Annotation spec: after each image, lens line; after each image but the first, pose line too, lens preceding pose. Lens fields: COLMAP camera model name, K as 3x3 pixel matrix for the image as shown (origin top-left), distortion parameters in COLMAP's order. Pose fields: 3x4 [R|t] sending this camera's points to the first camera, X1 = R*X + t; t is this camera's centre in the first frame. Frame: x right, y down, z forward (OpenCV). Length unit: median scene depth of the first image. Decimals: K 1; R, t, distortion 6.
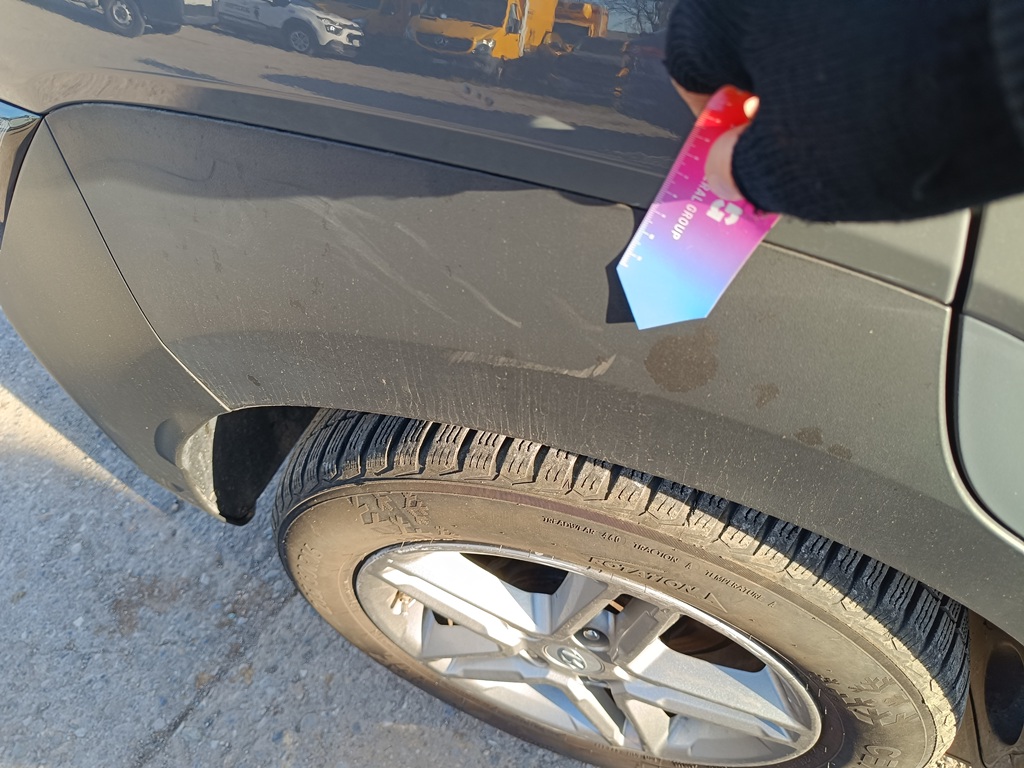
lens RADIAL K [[731.2, 0, 512.0], [0, 731.2, 384.0], [0, 0, 1]] dist [0.003707, 0.003174]
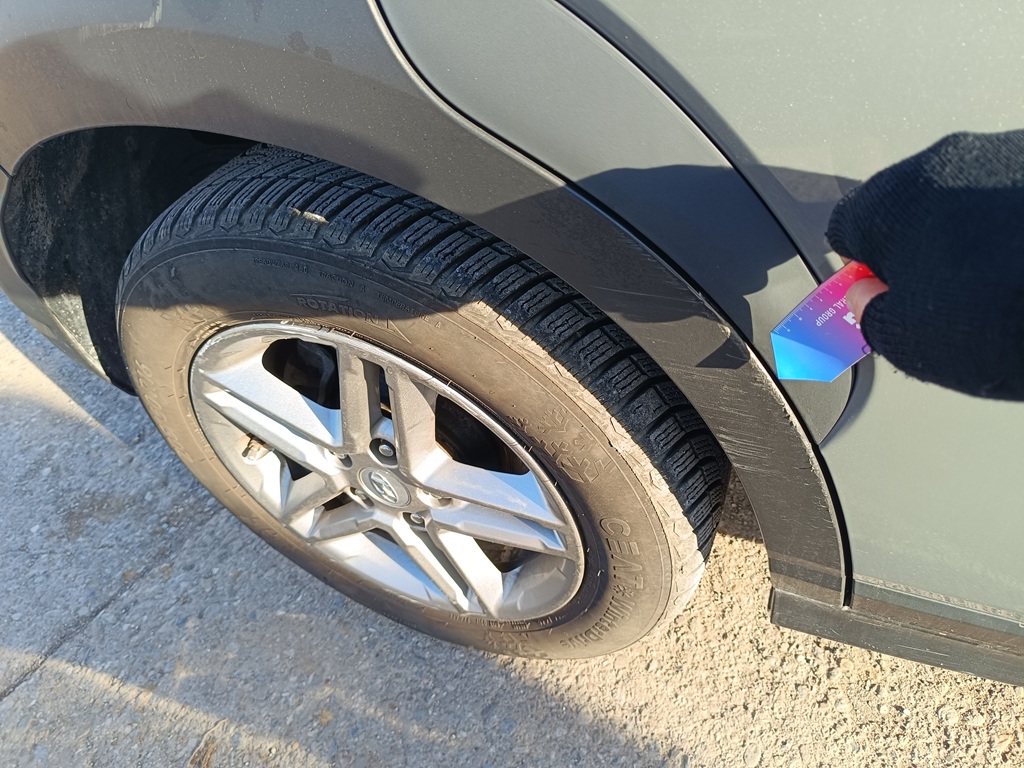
lens RADIAL K [[731.2, 0, 512.0], [0, 731.2, 384.0], [0, 0, 1]] dist [0.003707, 0.003174]
pose [[0.993980, 0.000992, -0.109561, 0.256848], [-0.011474, 0.995404, -0.095078, 0.215542], [0.108963, 0.095763, 0.989422, -0.036136]]
